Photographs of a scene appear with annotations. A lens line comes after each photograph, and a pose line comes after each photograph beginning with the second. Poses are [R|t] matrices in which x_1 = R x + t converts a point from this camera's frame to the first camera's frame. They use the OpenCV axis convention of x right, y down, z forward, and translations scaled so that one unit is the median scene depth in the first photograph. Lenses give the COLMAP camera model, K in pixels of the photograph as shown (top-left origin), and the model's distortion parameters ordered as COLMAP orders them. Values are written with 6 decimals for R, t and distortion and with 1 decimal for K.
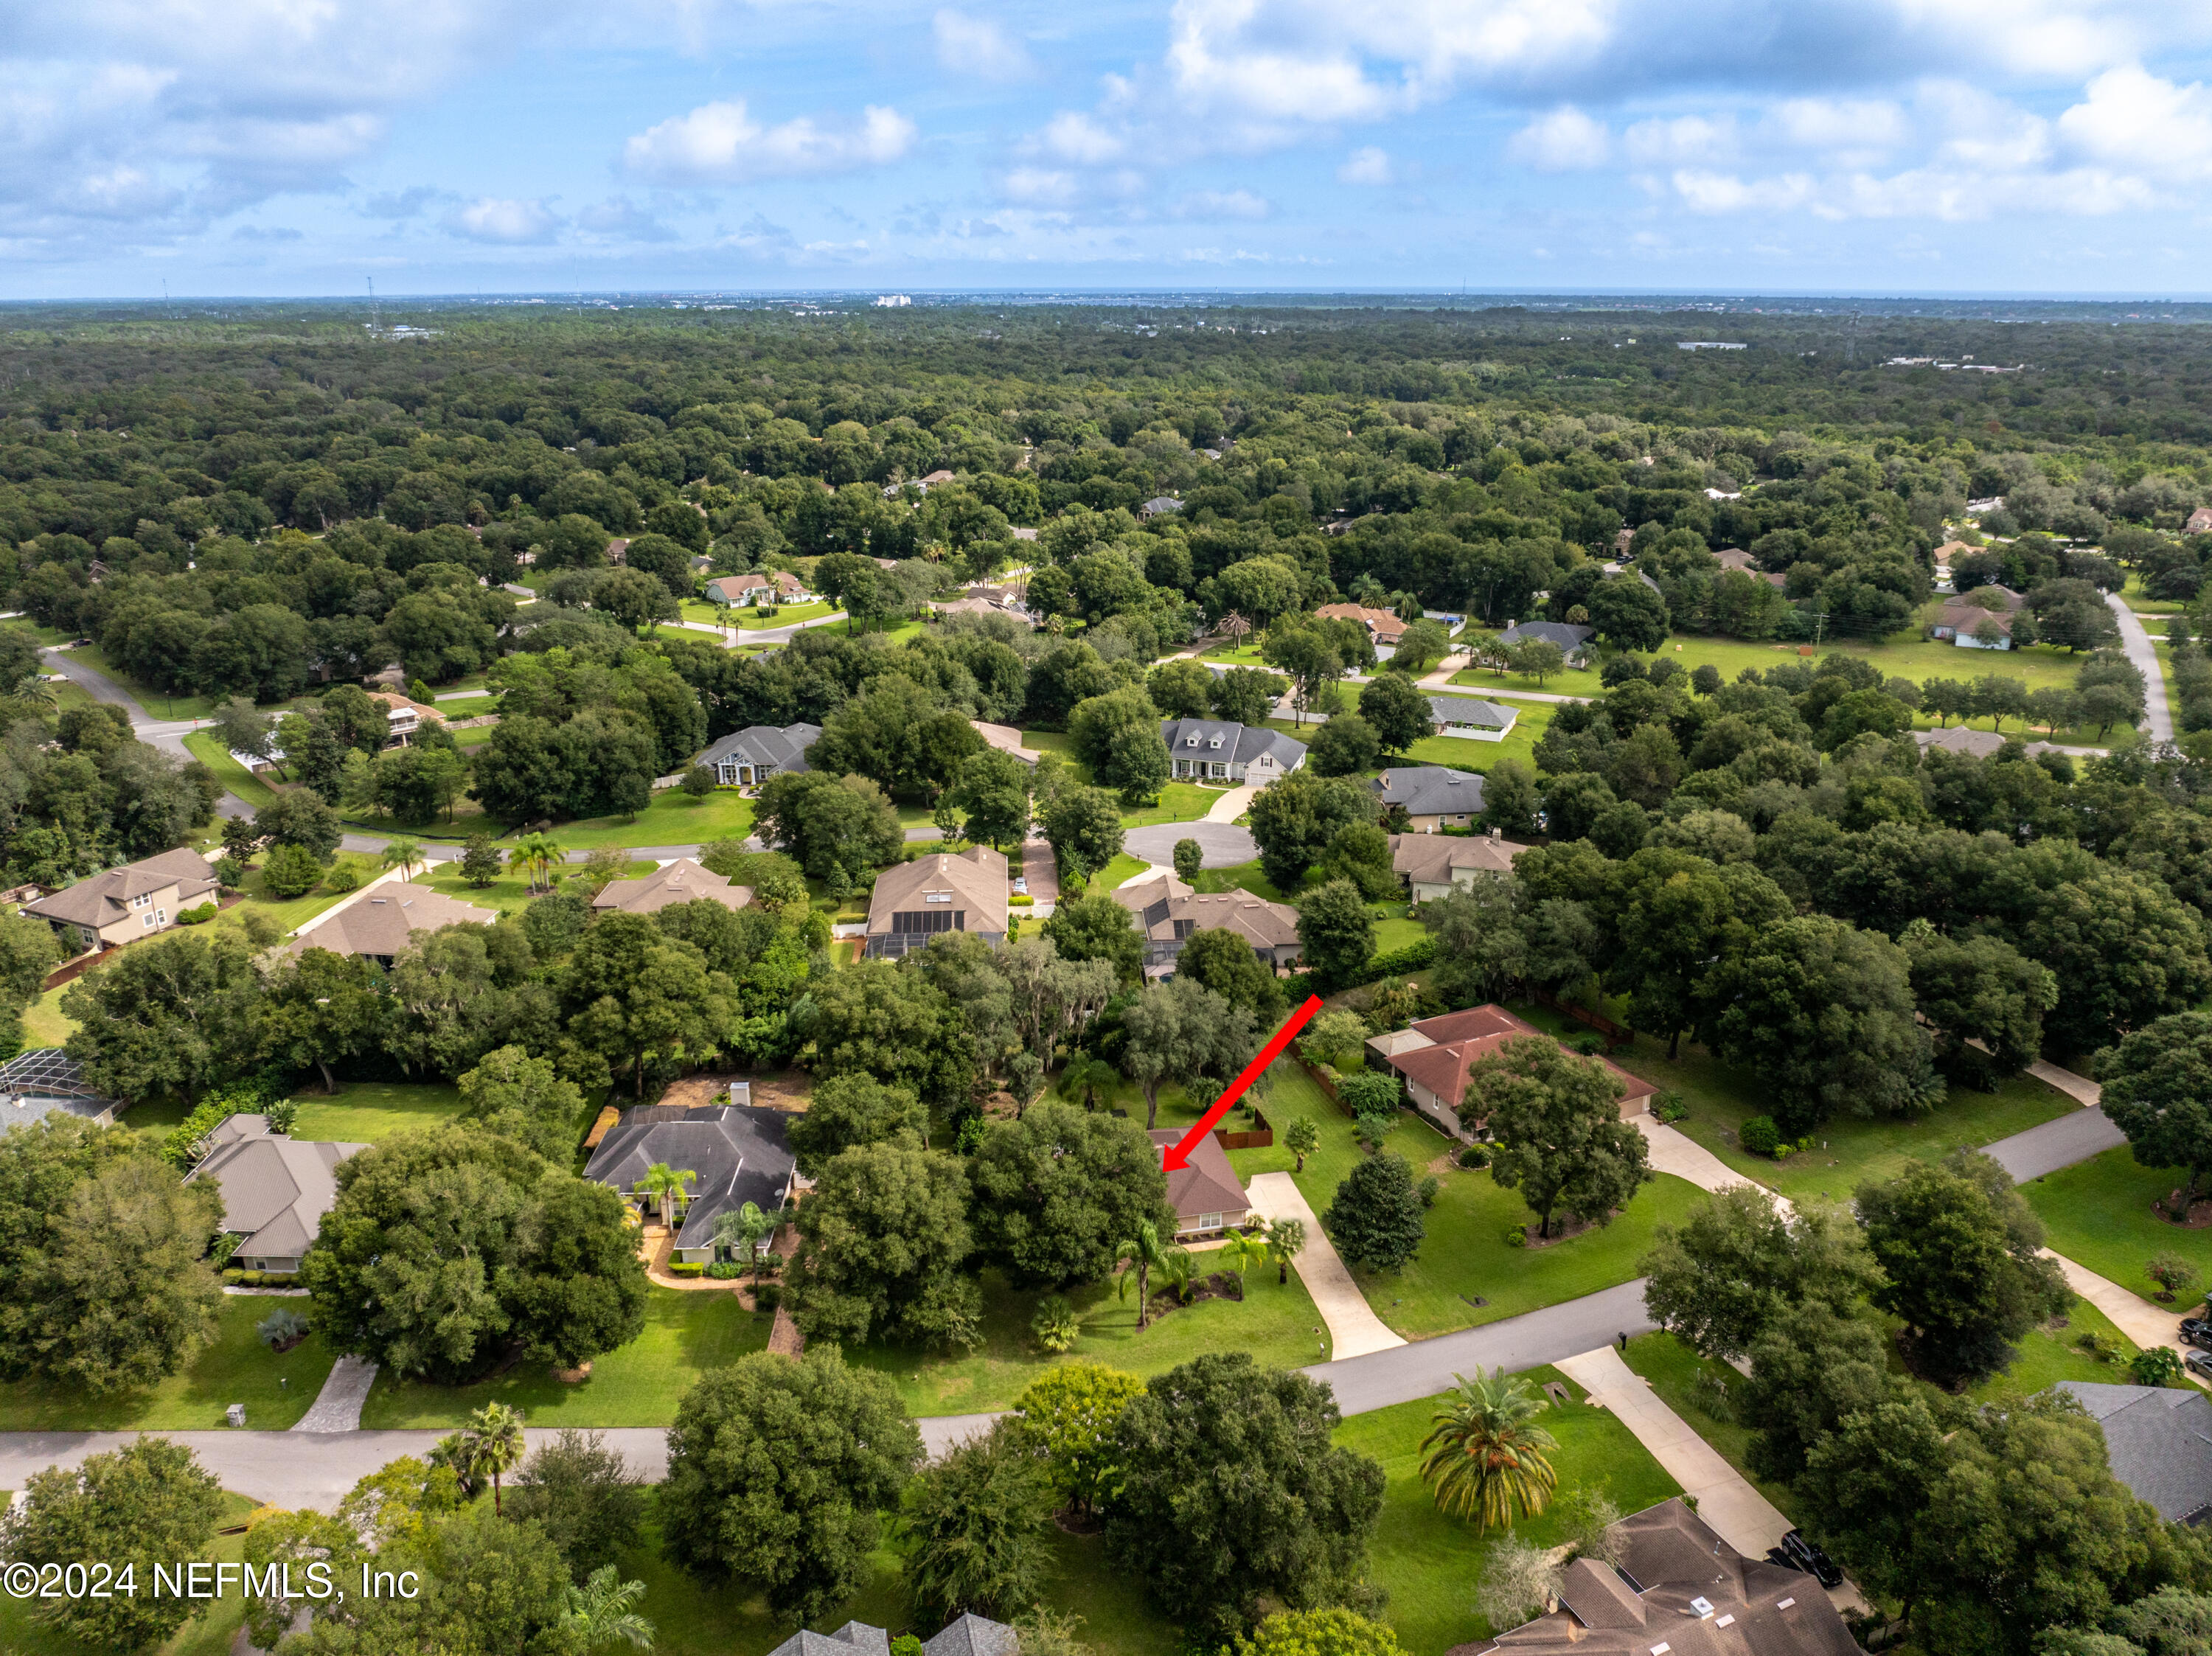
lens RADIAL K [[1546.8, 0, 1106.0], [0, 1546.8, 828.0], [0, 0, 1]] dist [-0.030921, -0.001089]
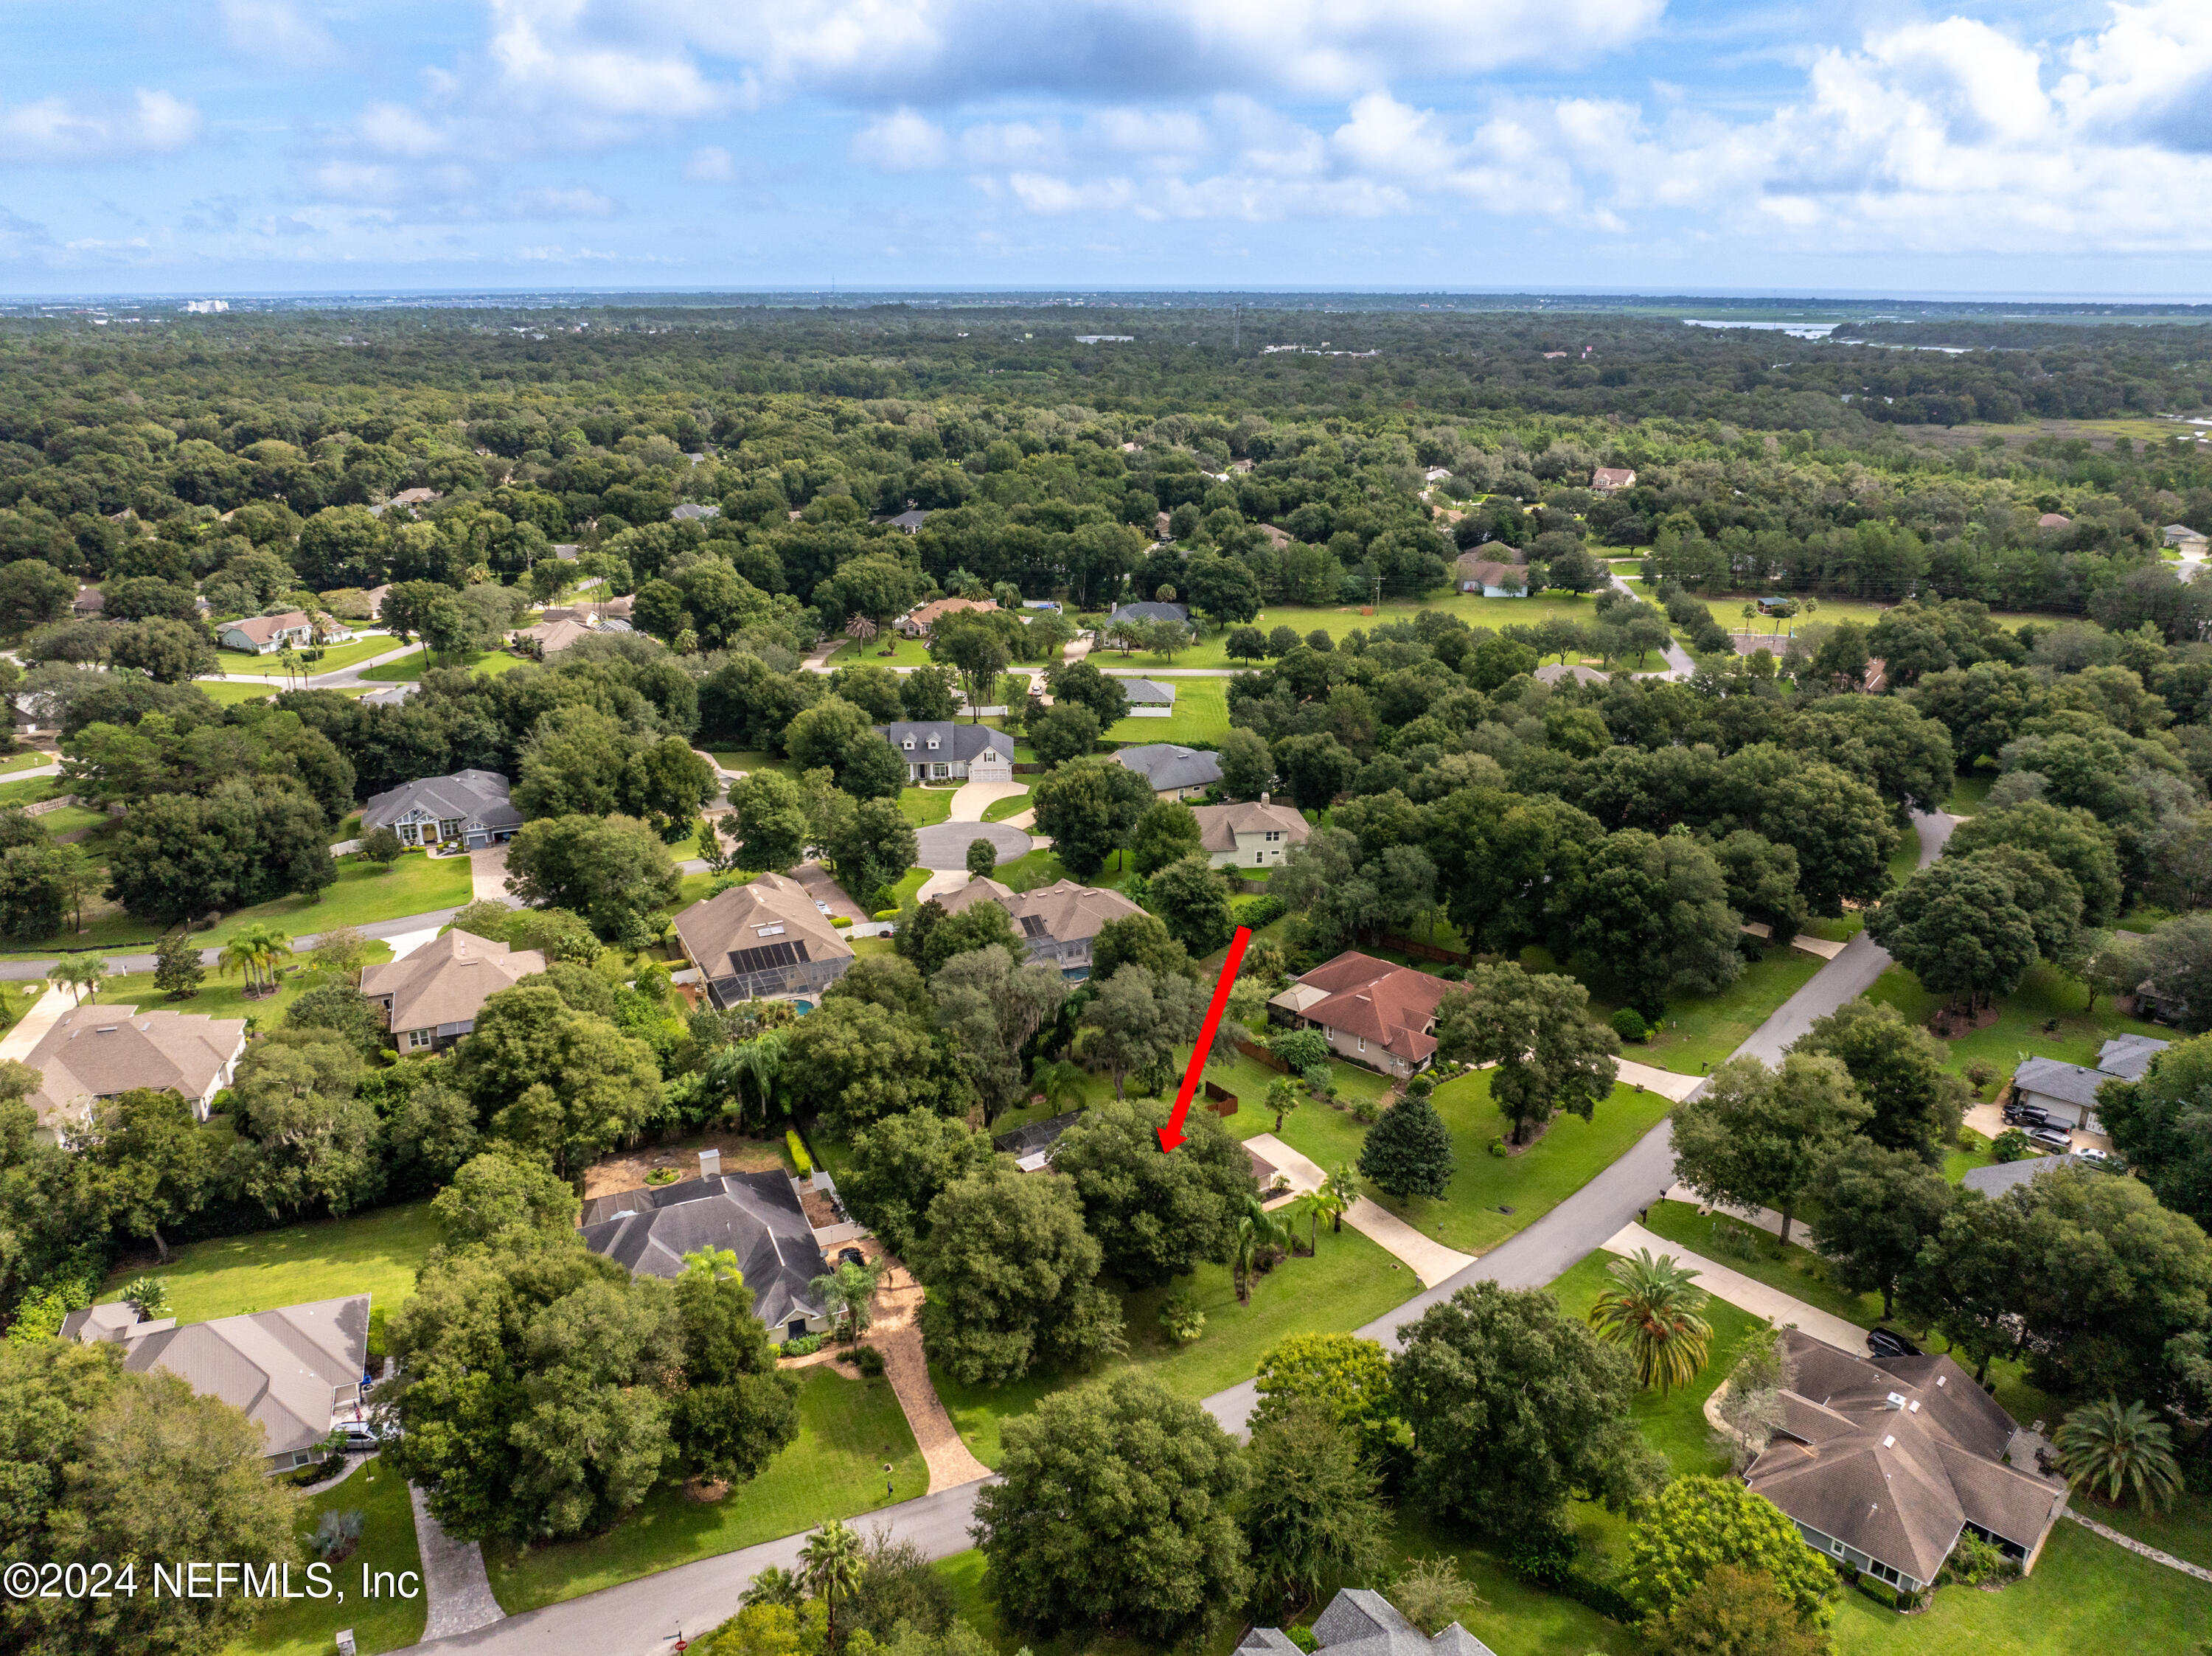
lens RADIAL K [[1551.8, 0, 1106.0], [0, 1551.8, 828.0], [0, 0, 1]] dist [-0.031536, -0.005060]
pose [[0.930079, -0.120032, 0.347197, -0.191287], [0.120015, 0.992536, 0.021638, -0.010233], [-0.347202, 0.021544, 0.937543, 0.032233]]
